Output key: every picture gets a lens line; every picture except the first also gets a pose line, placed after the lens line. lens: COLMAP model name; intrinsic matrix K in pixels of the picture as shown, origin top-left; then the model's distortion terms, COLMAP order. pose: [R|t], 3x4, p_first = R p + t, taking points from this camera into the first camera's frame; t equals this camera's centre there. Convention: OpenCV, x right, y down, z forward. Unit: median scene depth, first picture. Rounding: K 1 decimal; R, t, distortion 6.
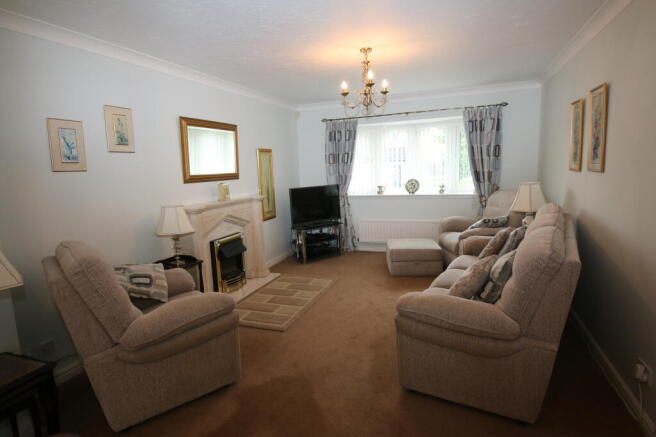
lens RADIAL K [[364.9, 0, 327.9], [0, 364.9, 219.5], [0, 0, 1]] dist [-0.015188, -0.004334]
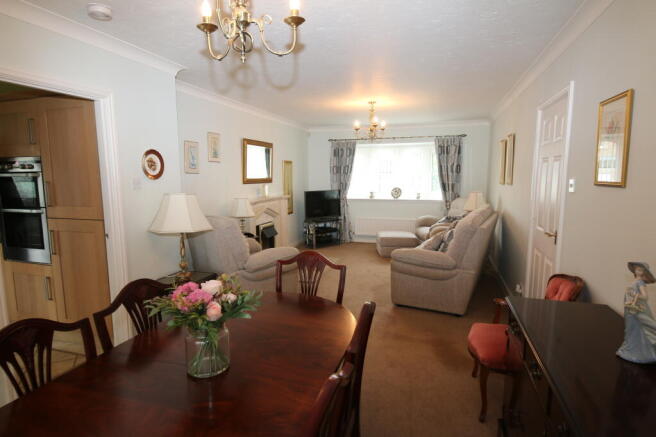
lens RADIAL K [[364.9, 0, 327.1], [0, 364.9, 218.6], [0, 0, 1]] dist [-0.015188, -0.004334]
pose [[0.997948, 0.028514, 0.057338, -0.107881], [-0.026981, 0.999262, -0.027336, 0.052704], [-0.058075, 0.025733, 0.997981, -0.354118]]
